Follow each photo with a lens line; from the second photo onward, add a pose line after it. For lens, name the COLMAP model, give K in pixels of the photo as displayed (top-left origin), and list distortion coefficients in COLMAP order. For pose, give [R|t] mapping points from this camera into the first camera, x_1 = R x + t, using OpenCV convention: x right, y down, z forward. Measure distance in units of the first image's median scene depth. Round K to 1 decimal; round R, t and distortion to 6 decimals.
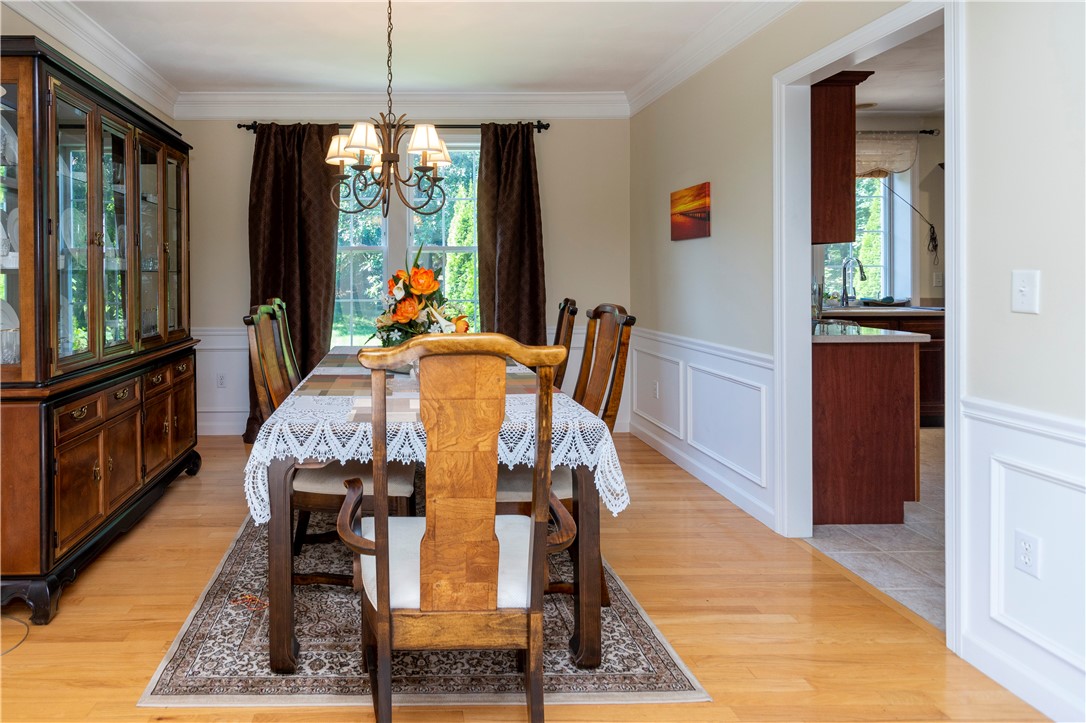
lens RADIAL K [[450.8, 0, 542.0], [0, 450.8, 272.5], [0, 0, 1]] dist [0.002168, 0.000242]
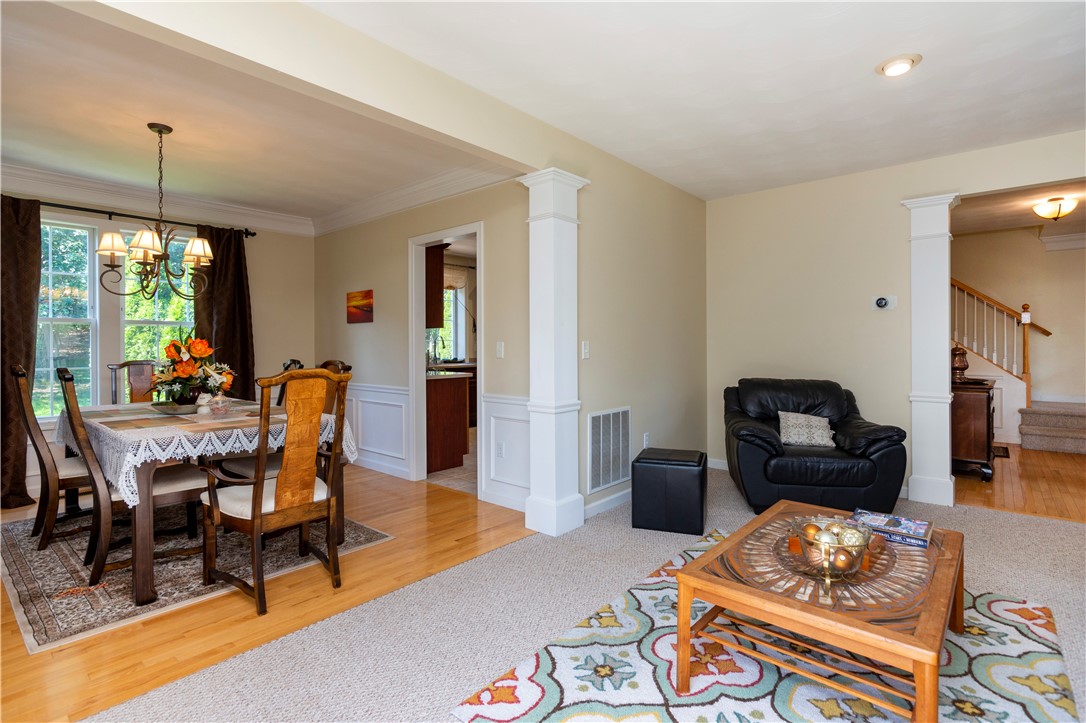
lens RADIAL K [[517.2, 0, 544.3], [0, 517.2, 346.9], [0, 0, 1]] dist [0.000700, 0.000148]
pose [[0.664862, 0.000332, 0.746966, -0.680742], [0.002604, 0.999993, -0.002762, 0.021313], [-0.746962, 0.003782, 0.664856, -0.806857]]
